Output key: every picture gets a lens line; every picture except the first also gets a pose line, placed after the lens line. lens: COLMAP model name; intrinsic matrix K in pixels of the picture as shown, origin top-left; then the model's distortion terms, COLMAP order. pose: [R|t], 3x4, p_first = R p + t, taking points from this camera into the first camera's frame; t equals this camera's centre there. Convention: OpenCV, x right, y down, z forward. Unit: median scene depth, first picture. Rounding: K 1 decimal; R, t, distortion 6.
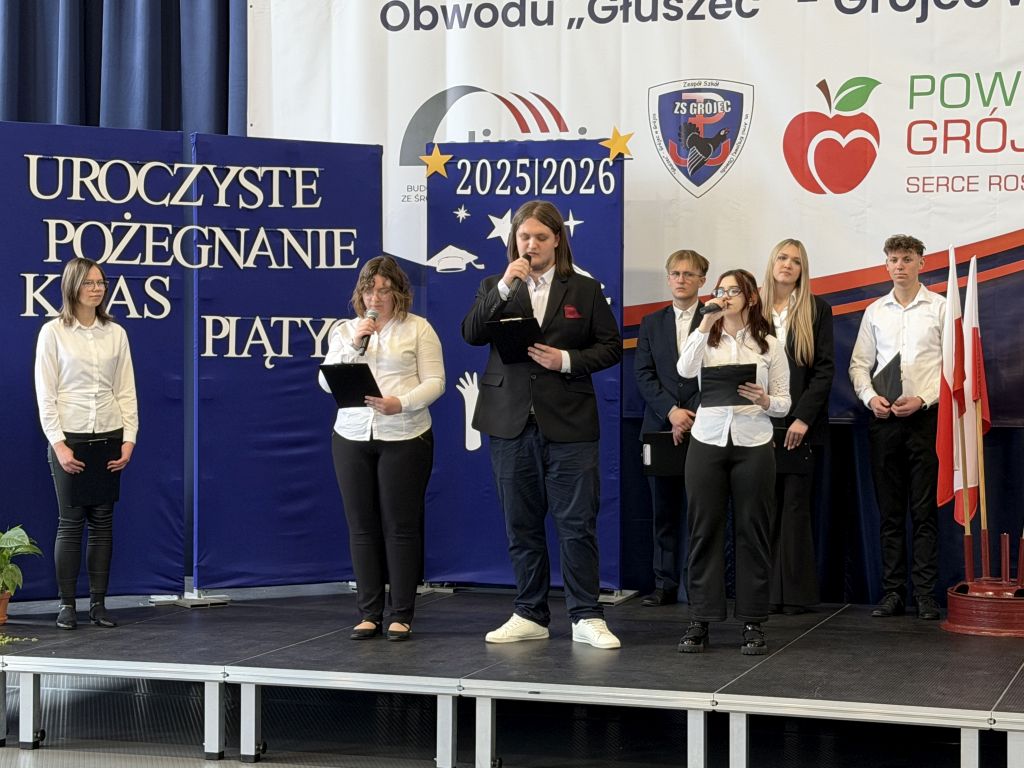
lens RADIAL K [[2156.6, 0, 517.7], [0, 2156.6, 390.9], [0, 0, 1]] dist [0.189553, -0.269347]
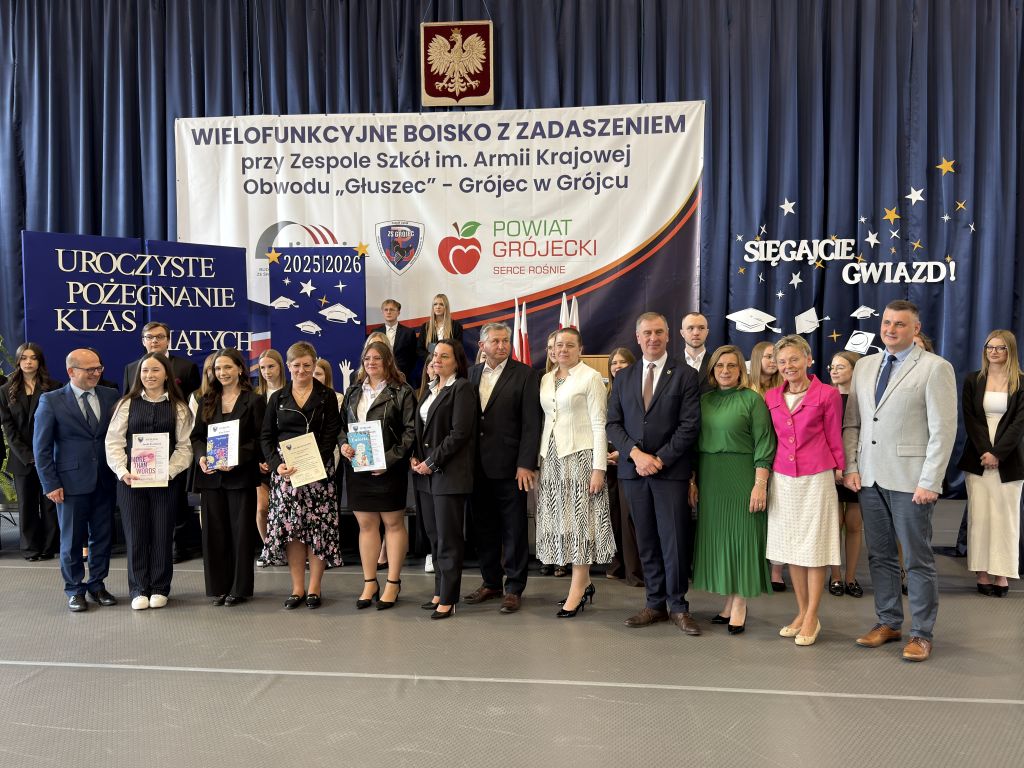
lens RADIAL K [[882.9, 0, 507.5], [0, 882.9, 380.8], [0, 0, 1]] dist [0.239007, -0.537546]
pose [[0.978419, -0.018364, 0.205811, 0.003272], [0.014840, 0.999716, 0.018653, 0.001849], [-0.206095, -0.015197, 0.978414, 0.101833]]
